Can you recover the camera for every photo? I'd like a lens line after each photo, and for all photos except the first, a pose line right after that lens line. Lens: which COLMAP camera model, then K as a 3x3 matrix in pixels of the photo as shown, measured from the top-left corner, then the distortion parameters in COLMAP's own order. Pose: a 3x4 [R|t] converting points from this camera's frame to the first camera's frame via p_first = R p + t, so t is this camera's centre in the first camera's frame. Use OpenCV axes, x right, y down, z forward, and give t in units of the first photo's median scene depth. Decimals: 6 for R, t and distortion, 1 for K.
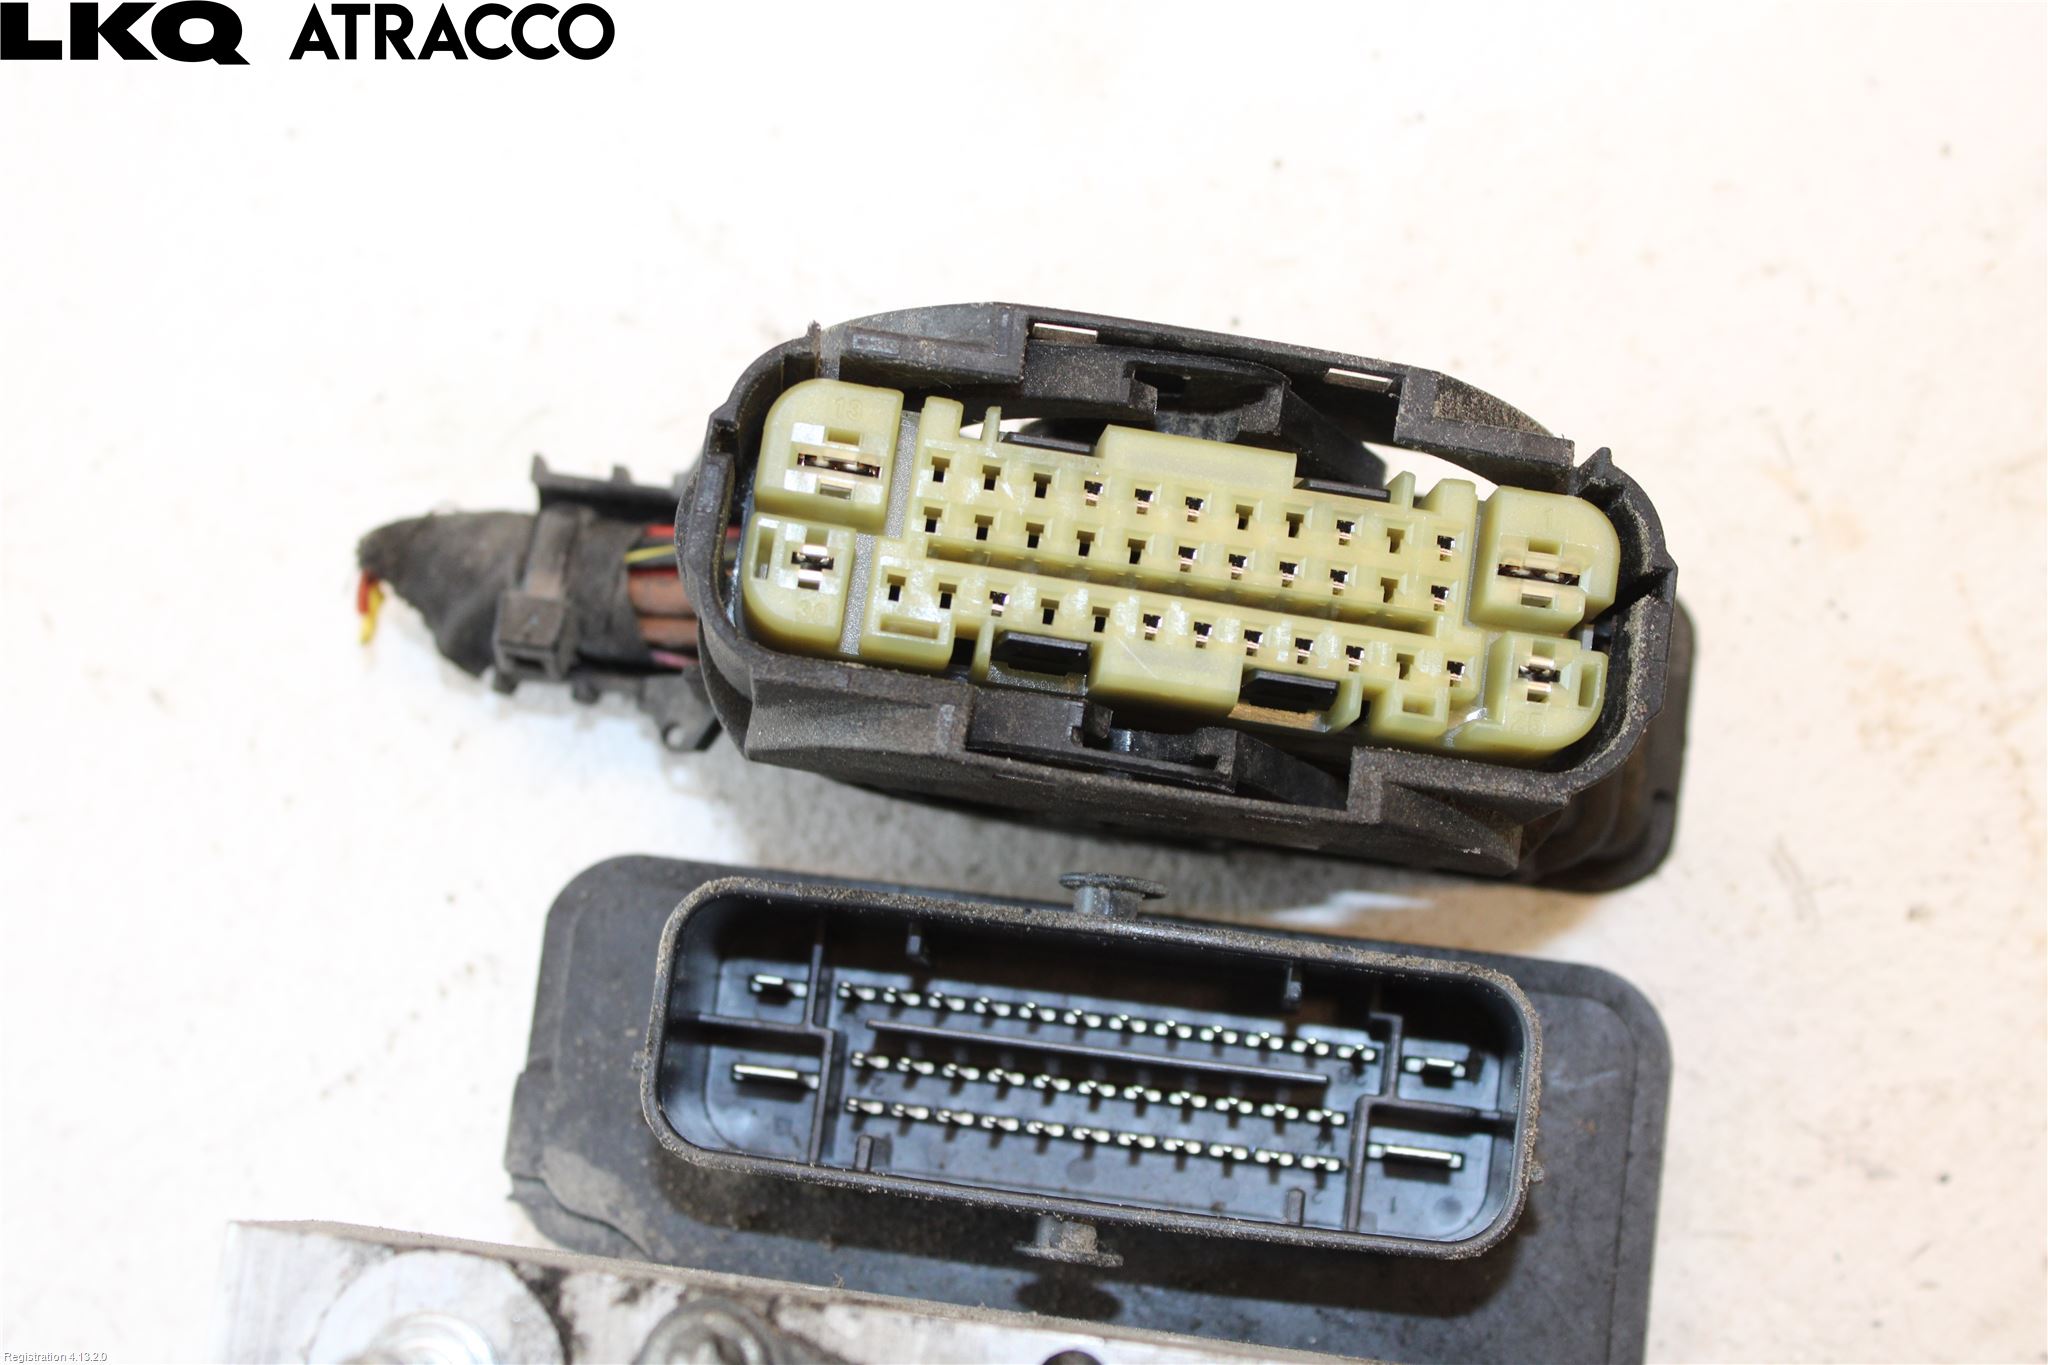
lens RADIAL K [[3281.8, 0, 1023.0], [0, 3281.8, 728.8], [0, 0, 1]] dist [0.021437, -0.097168]
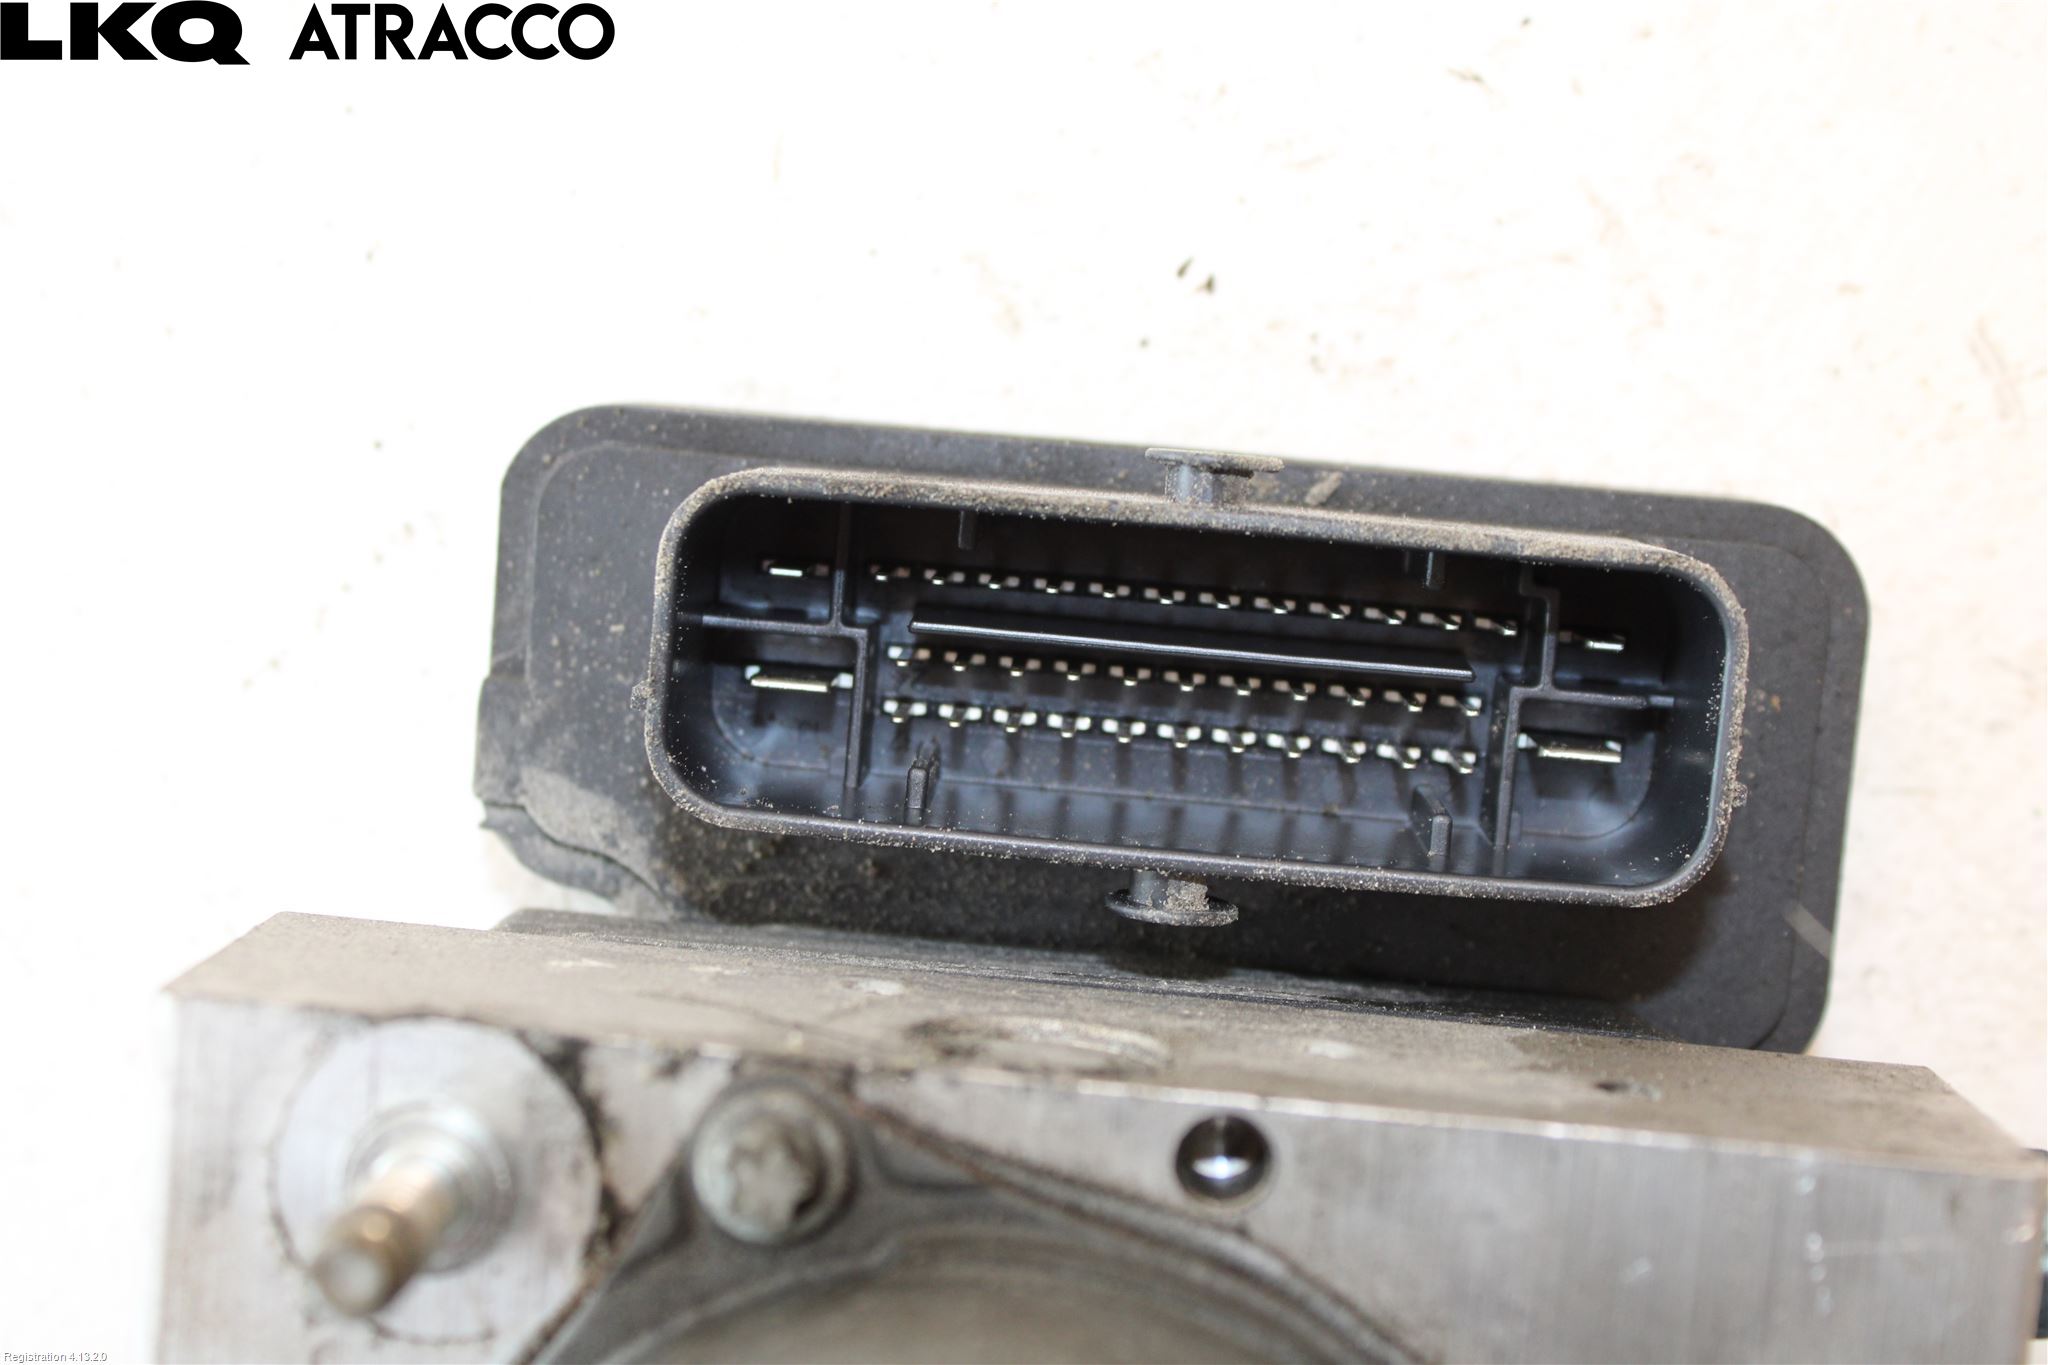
lens RADIAL K [[3281.8, 0, 1023.0], [0, 3281.8, 728.8], [0, 0, 1]] dist [0.021437, -0.097168]
pose [[0.998732, -0.040623, 0.029738, -0.043175], [0.032390, 0.970682, 0.238175, -0.076637], [-0.038542, -0.236910, 0.970767, 0.189623]]
